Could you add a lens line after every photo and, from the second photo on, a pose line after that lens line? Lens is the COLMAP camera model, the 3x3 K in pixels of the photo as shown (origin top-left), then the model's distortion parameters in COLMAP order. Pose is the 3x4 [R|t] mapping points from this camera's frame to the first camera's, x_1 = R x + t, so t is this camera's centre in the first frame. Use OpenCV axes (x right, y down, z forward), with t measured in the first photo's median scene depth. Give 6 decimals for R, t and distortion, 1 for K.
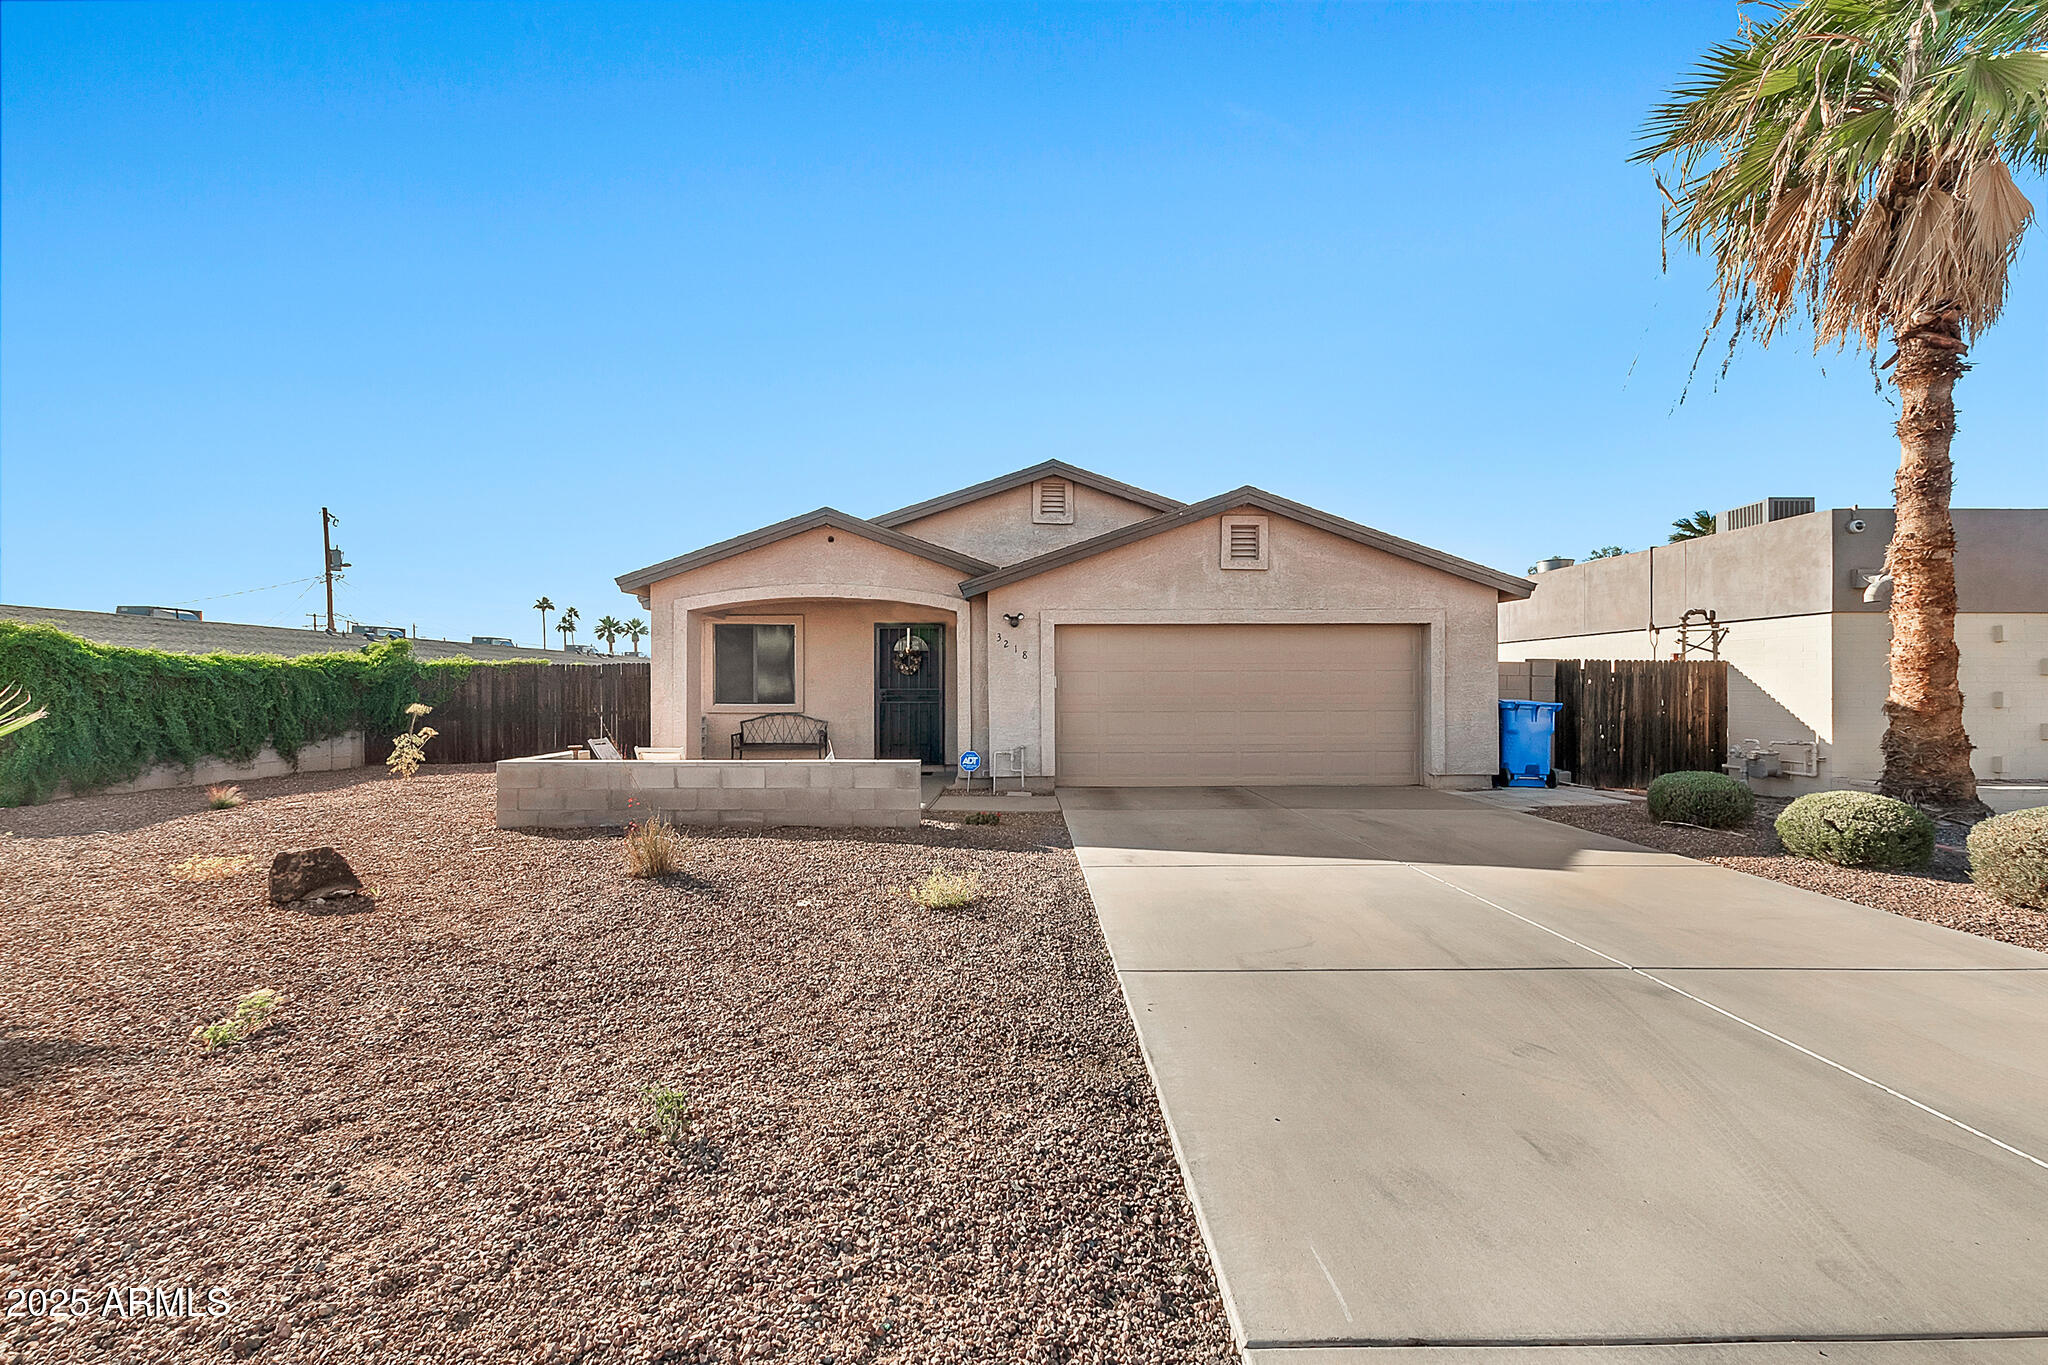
lens RADIAL K [[906.8, 0, 1024.0], [0, 906.8, 682.5], [0, 0, 1]] dist [0.000333, 0.000027]
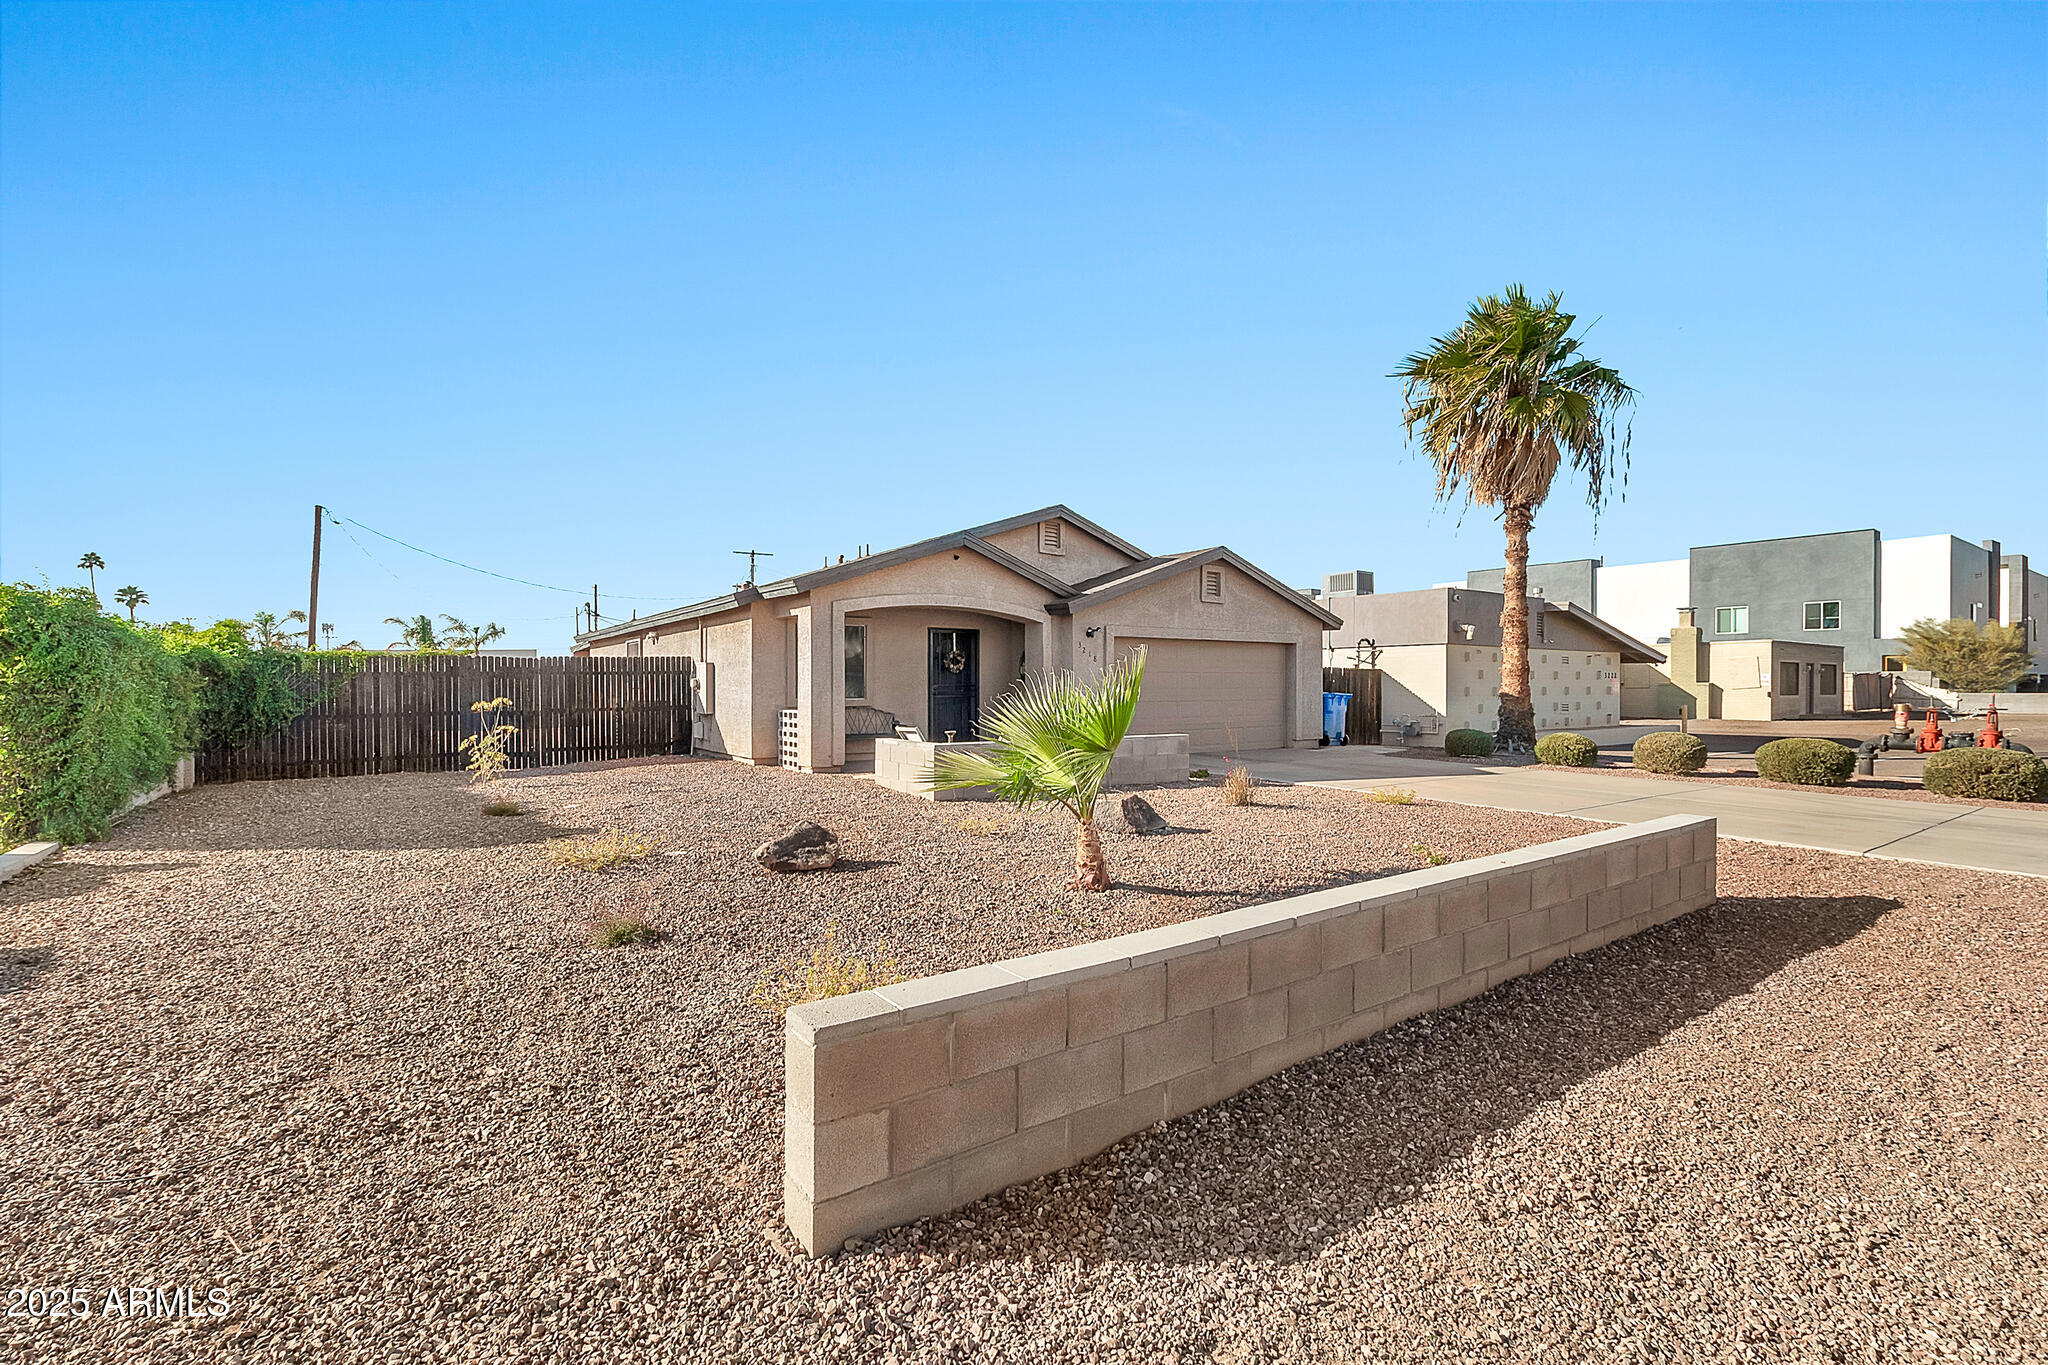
lens RADIAL K [[906.8, 0, 1024.0], [0, 906.8, 682.5], [0, 0, 1]] dist [0.000333, 0.000027]
pose [[0.821838, 0.003876, 0.569708, -0.820734], [-0.003937, 0.999992, -0.001124, 0.005613], [-0.569708, -0.001319, 0.821846, -0.018255]]
